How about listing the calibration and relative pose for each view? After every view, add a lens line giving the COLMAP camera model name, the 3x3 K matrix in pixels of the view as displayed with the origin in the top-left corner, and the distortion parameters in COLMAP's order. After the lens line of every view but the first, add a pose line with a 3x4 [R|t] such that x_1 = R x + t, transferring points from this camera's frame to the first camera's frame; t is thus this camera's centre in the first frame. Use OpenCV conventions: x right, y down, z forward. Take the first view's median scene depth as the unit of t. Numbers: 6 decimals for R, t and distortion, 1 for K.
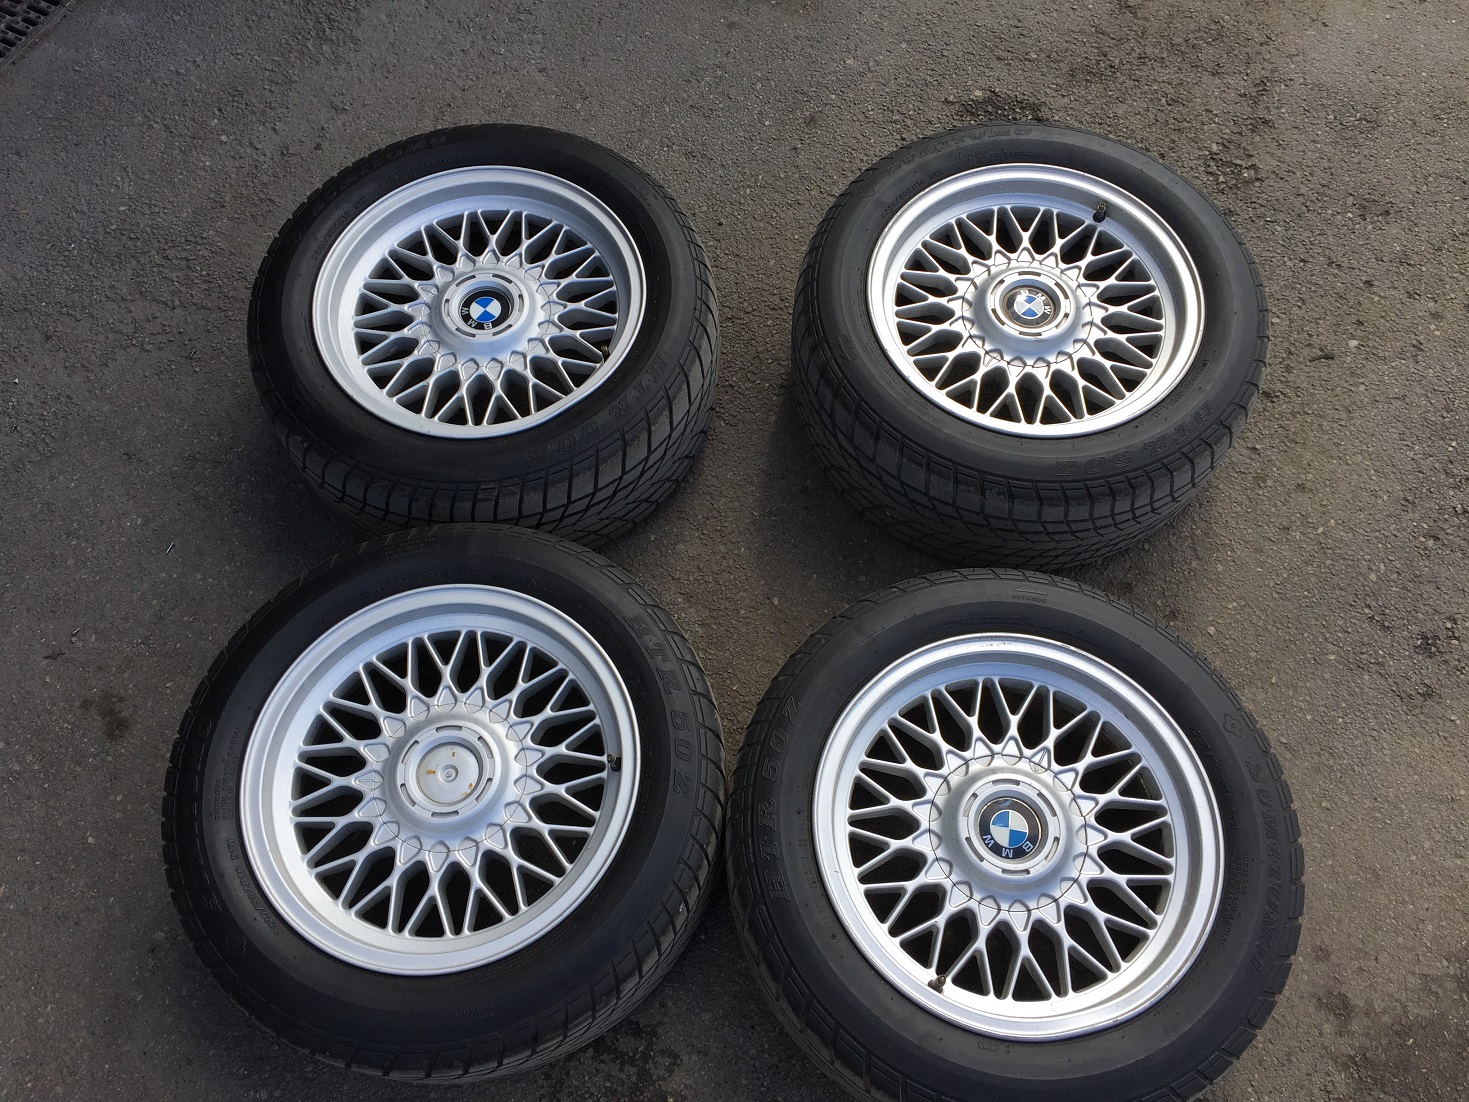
lens RADIAL K [[1275.6, 0, 731.4], [0, 1275.6, 572.9], [0, 0, 1]] dist [0.121265, -0.165084]
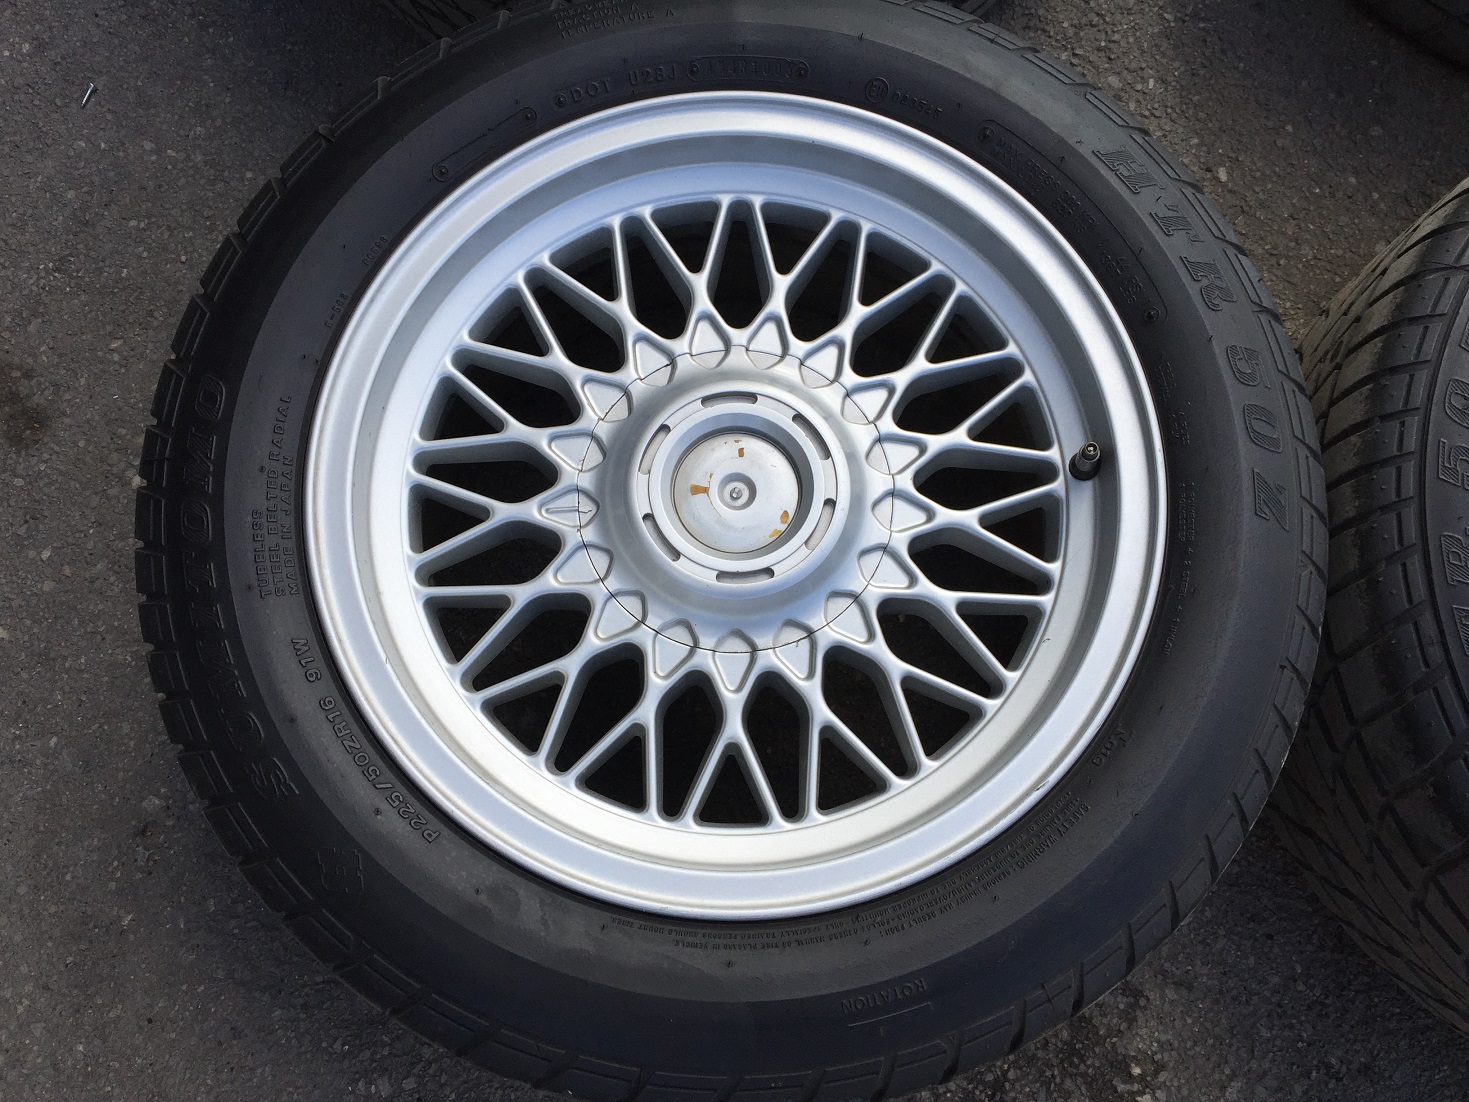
lens RADIAL K [[1238.8, 0, 734.5], [0, 1238.8, 551.0], [0, 0, 1]] dist [0.084462, -0.114421]
pose [[0.998191, -0.027008, 0.053710, -0.239149], [0.016728, 0.982902, 0.183368, 0.090548], [-0.057744, -0.182138, 0.981576, 0.528250]]
